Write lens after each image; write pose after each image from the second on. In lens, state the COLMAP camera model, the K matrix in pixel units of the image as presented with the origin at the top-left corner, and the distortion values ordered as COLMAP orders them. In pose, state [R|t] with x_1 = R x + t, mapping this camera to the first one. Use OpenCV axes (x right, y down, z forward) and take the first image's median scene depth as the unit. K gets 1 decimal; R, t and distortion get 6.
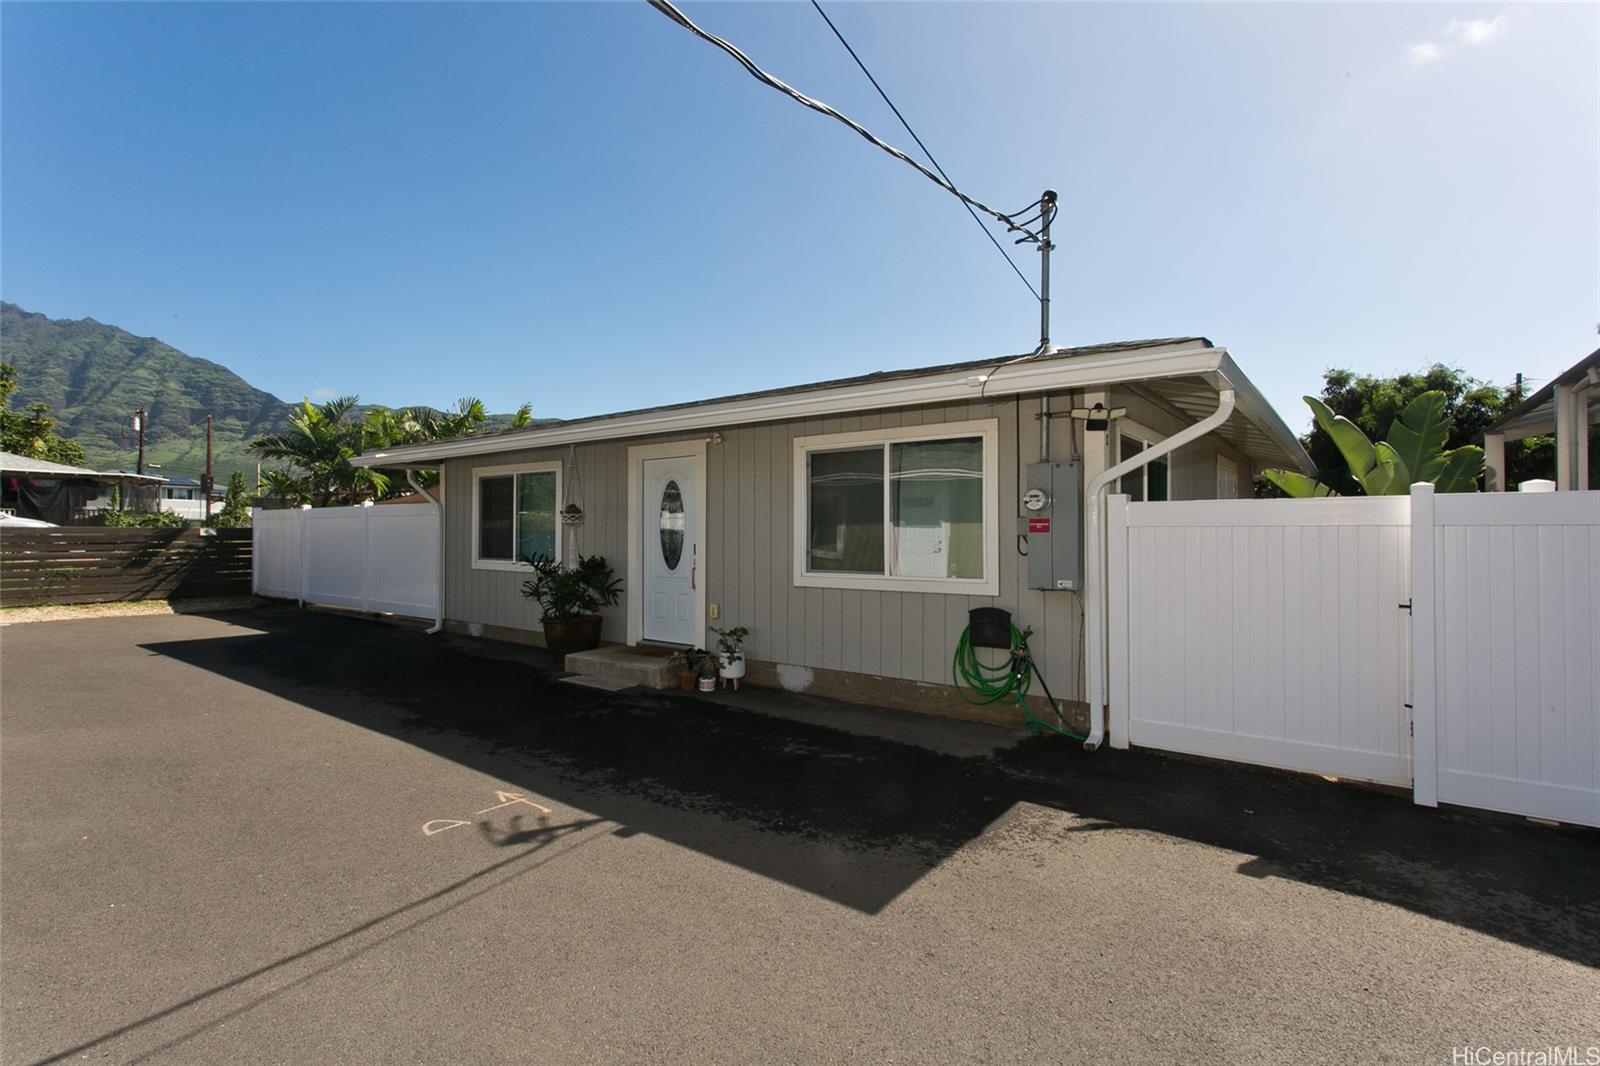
lens RADIAL K [[765.3, 0, 800.0], [0, 765.3, 533.0], [0, 0, 1]] dist [0.016577, 0.000113]
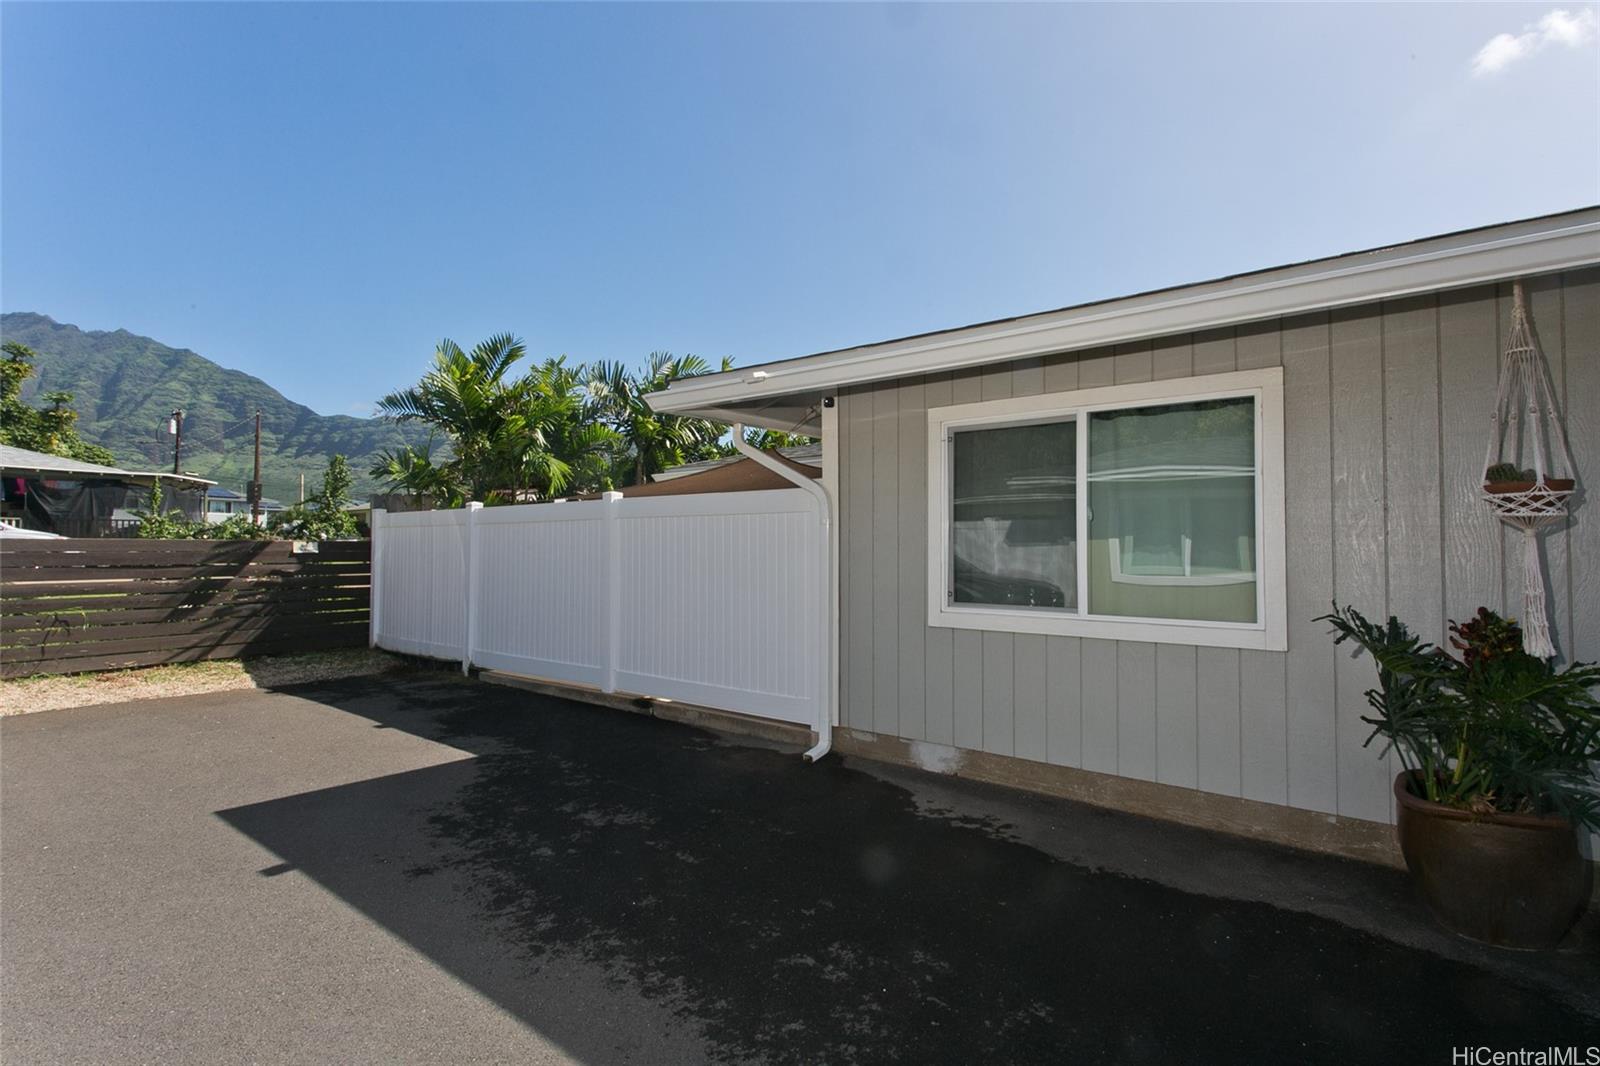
lens RADIAL K [[741.8, 0, 800.0], [0, 741.8, 533.0], [0, 0, 1]] dist [0.013098, -0.000214]
pose [[0.999991, -0.001943, -0.003851, -0.200603], [0.001861, 0.999779, -0.020941, 0.000080], [0.003891, 0.020934, 0.999773, 0.220709]]
